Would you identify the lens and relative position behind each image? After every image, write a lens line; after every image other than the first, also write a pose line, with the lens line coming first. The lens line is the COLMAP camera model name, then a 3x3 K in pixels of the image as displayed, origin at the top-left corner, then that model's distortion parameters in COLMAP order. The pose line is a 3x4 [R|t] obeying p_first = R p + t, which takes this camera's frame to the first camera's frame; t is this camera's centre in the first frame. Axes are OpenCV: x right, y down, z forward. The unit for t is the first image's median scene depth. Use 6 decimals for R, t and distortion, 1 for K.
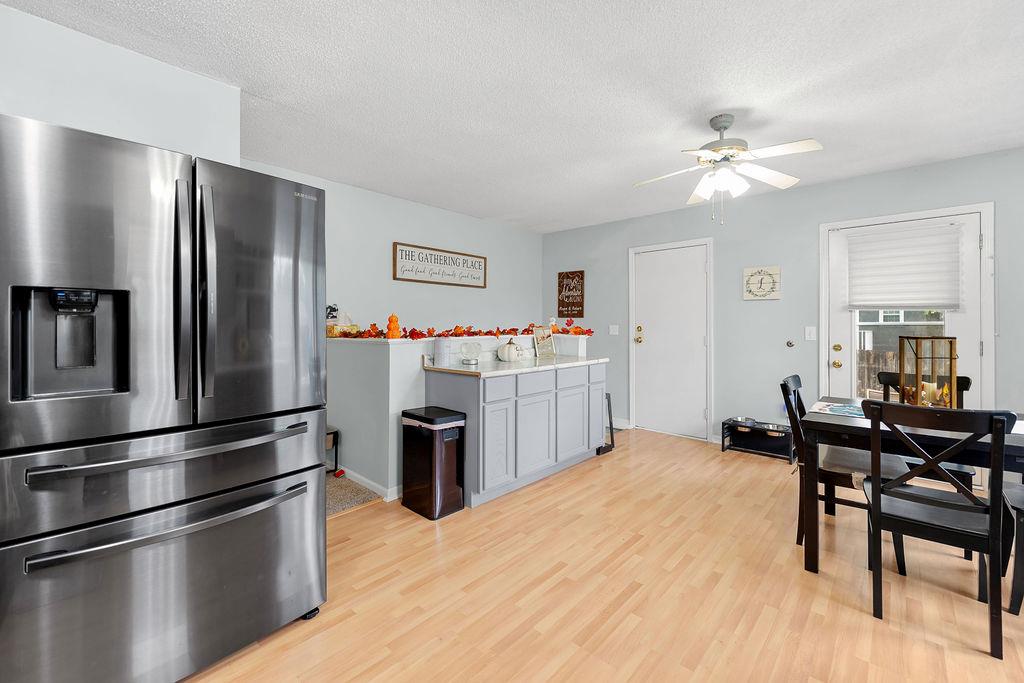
lens RADIAL K [[421.9, 0, 513.4], [0, 421.9, 324.1], [0, 0, 1]] dist [-0.000576, -0.000057]
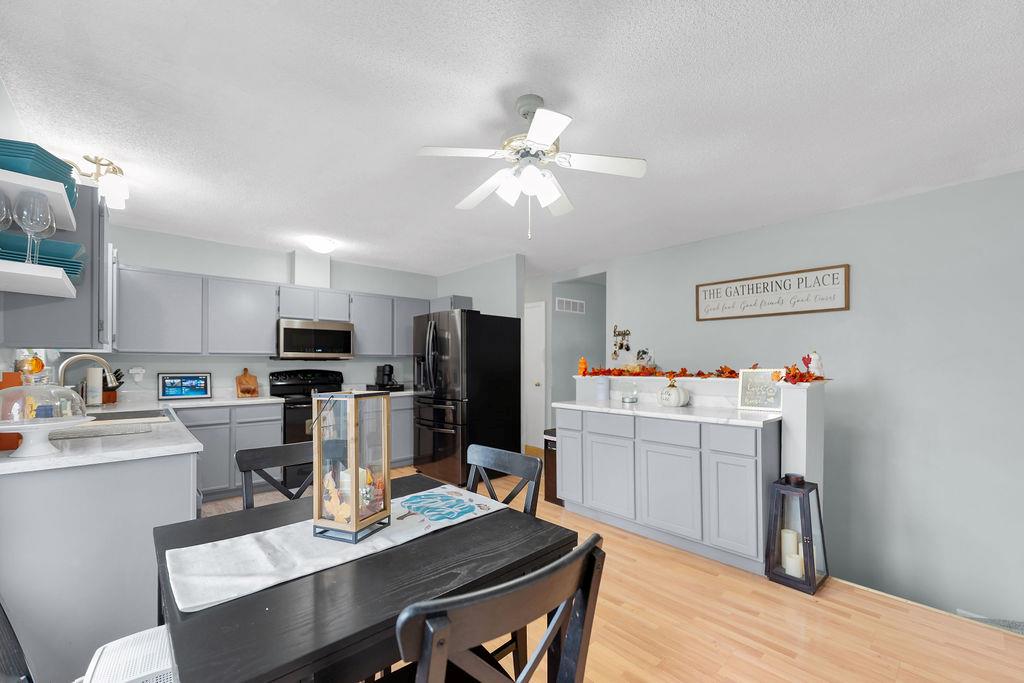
lens RADIAL K [[412.6, 0, 513.6], [0, 412.6, 359.8], [0, 0, 1]] dist [-0.000578, -0.000190]
pose [[-0.087076, -0.008713, -0.996164, 0.771513], [0.005280, 0.999944, -0.009207, -0.002719], [0.996188, -0.006062, -0.087025, 0.637365]]
